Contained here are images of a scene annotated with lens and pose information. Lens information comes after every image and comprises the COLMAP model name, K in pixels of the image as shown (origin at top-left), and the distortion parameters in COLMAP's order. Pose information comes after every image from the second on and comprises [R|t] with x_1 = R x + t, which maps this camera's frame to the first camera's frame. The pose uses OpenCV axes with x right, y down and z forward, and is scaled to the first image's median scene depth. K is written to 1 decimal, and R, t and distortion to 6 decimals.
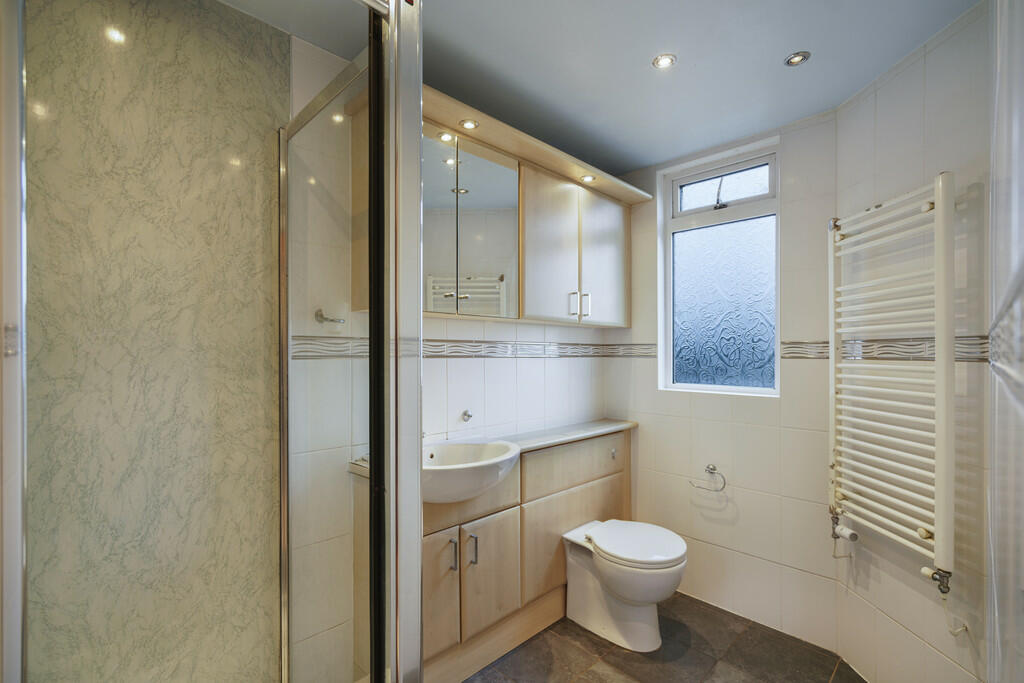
lens RADIAL K [[458.4, 0, 511.5], [0, 458.4, 343.8], [0, 0, 1]] dist [-0.002173, -0.000224]
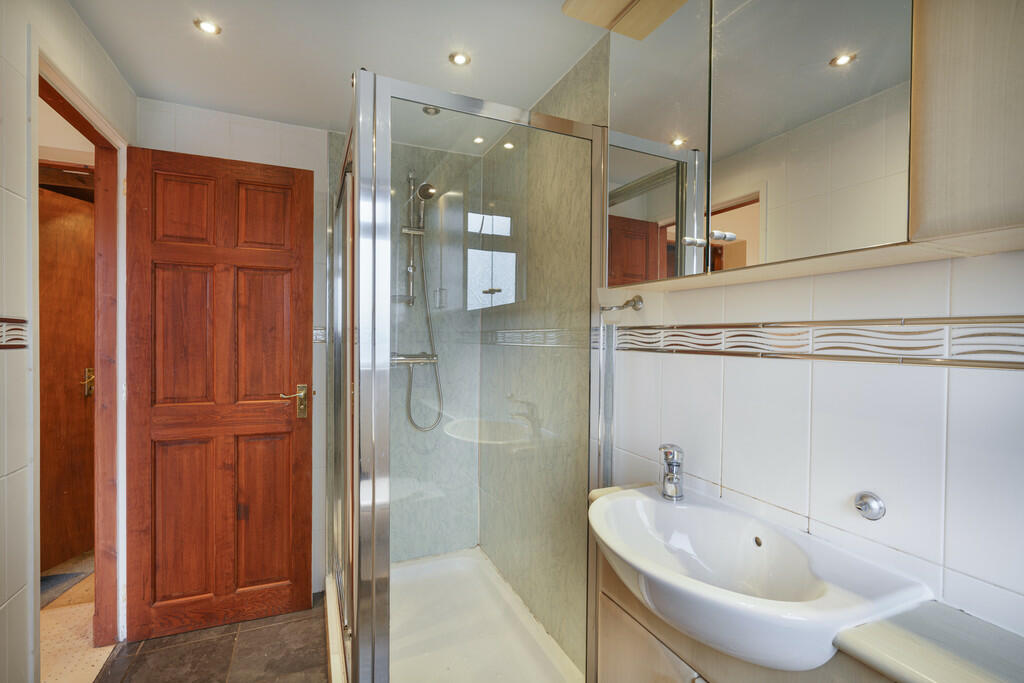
lens RADIAL K [[458.4, 0, 510.0], [0, 458.4, 344.1], [0, 0, 1]] dist [-0.002173, -0.000224]
pose [[-0.183348, -0.000301, -0.983048, 0.539078], [-0.009476, 0.999954, 0.001461, 0.019944], [0.983002, 0.009583, -0.183342, 0.918075]]
